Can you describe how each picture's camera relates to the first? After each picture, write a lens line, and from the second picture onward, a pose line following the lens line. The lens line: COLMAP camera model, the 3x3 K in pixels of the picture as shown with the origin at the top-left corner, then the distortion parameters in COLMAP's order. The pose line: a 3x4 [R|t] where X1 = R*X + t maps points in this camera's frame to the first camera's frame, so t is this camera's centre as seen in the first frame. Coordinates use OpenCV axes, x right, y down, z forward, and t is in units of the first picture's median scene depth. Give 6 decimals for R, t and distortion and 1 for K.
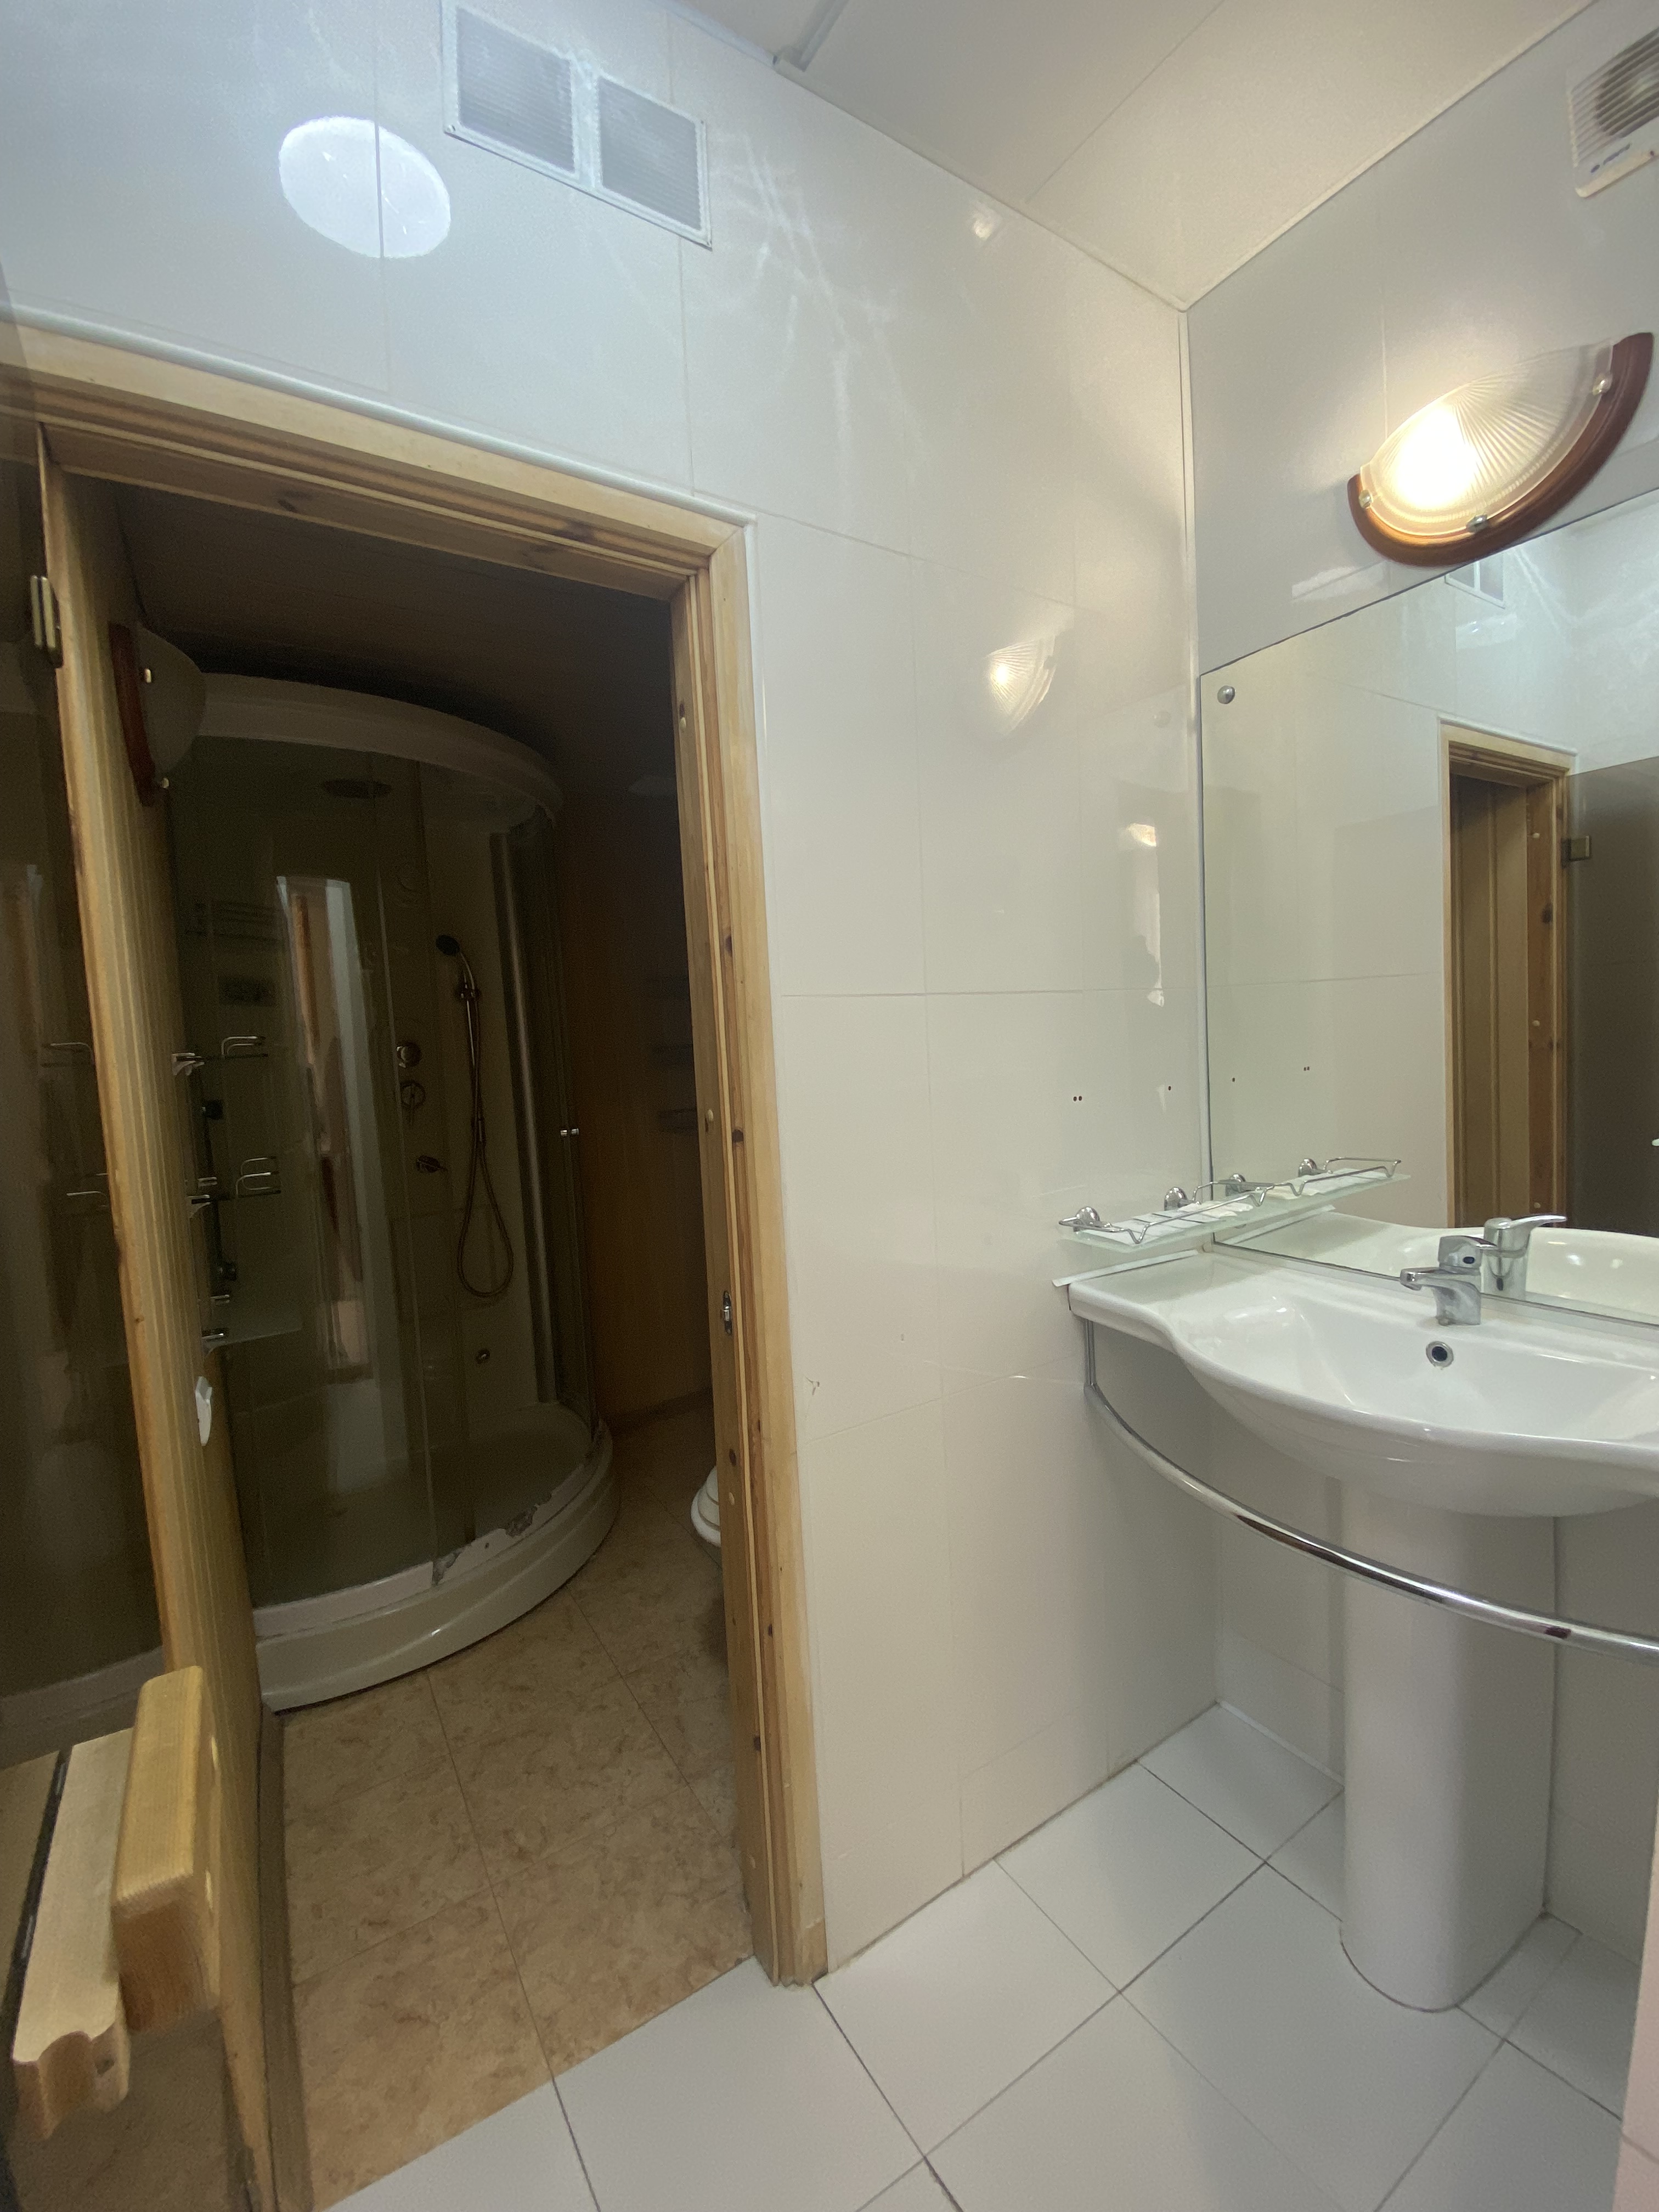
lens RADIAL K [[893.7, 0, 829.5], [0, 893.7, 1106.0], [0, 0, 1]] dist [0.024550, -0.020481]
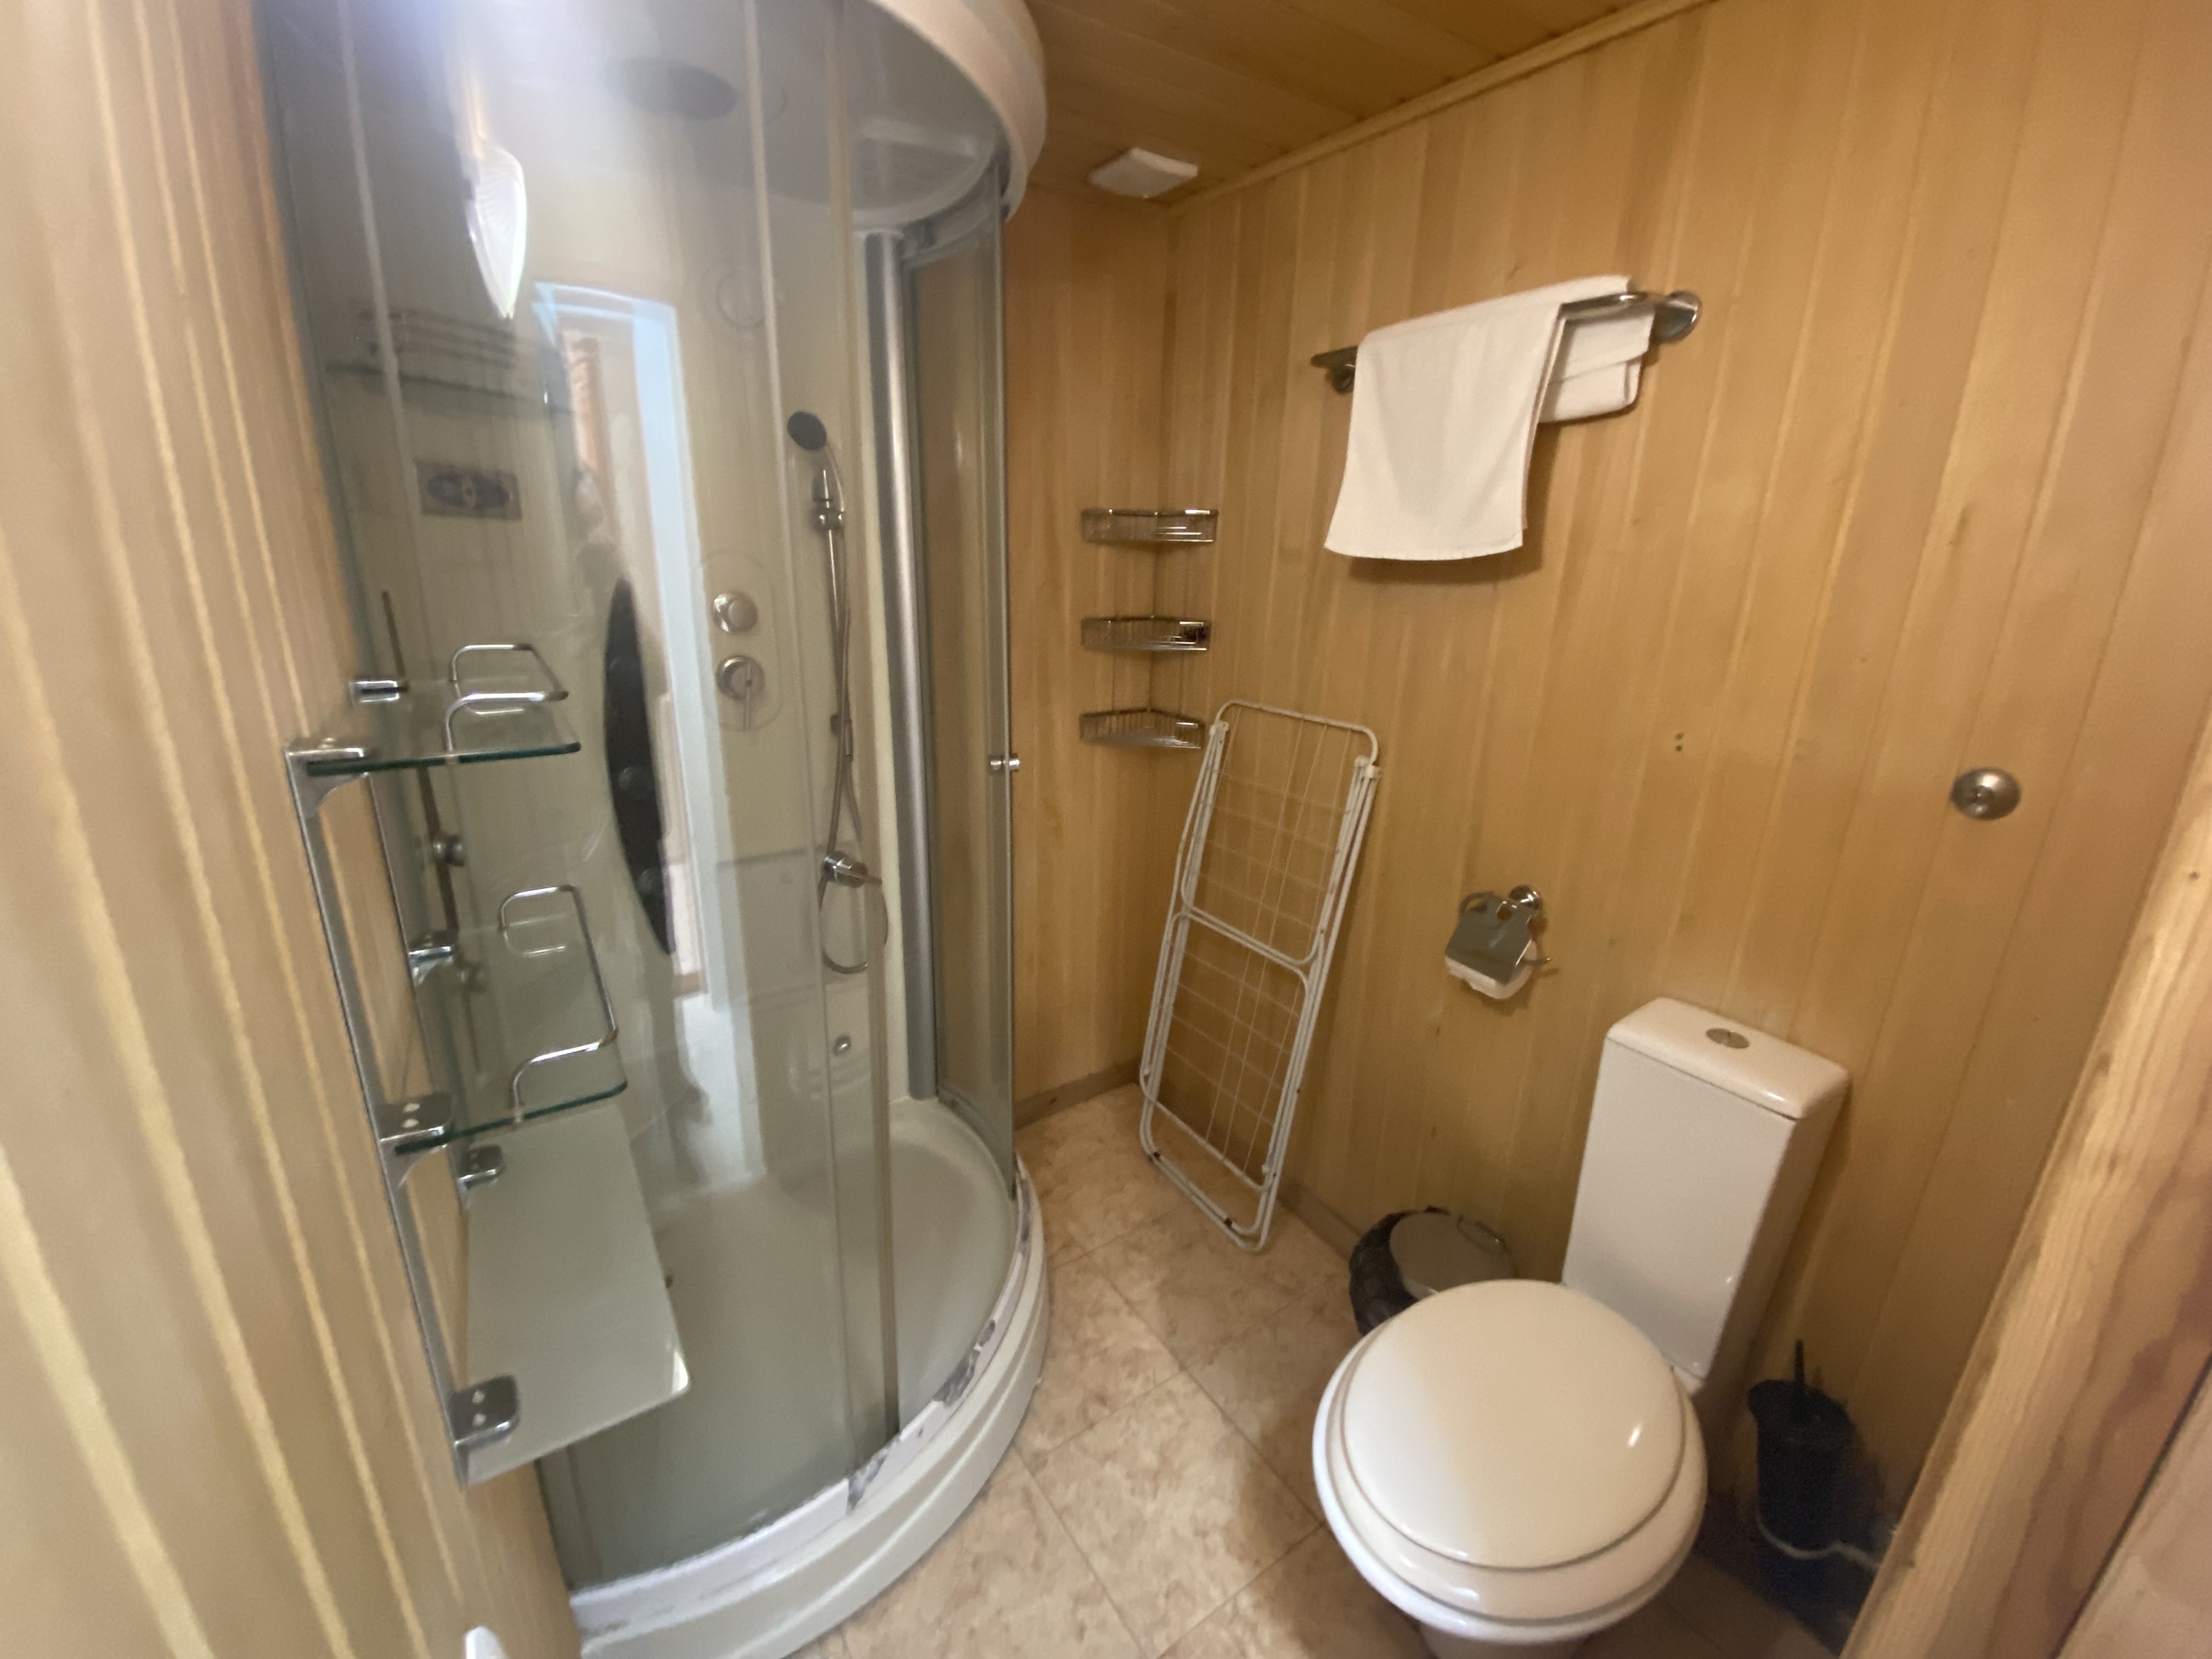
lens RADIAL K [[893.7, 0, 1109.6], [0, 893.7, 831.2], [0, 0, 1]] dist [0.024550, -0.020481]
pose [[0.995579, 0.068661, 0.064097, -0.316947], [-0.081129, 0.972482, 0.218395, -0.089452], [-0.047338, -0.222629, 0.973753, 0.456768]]
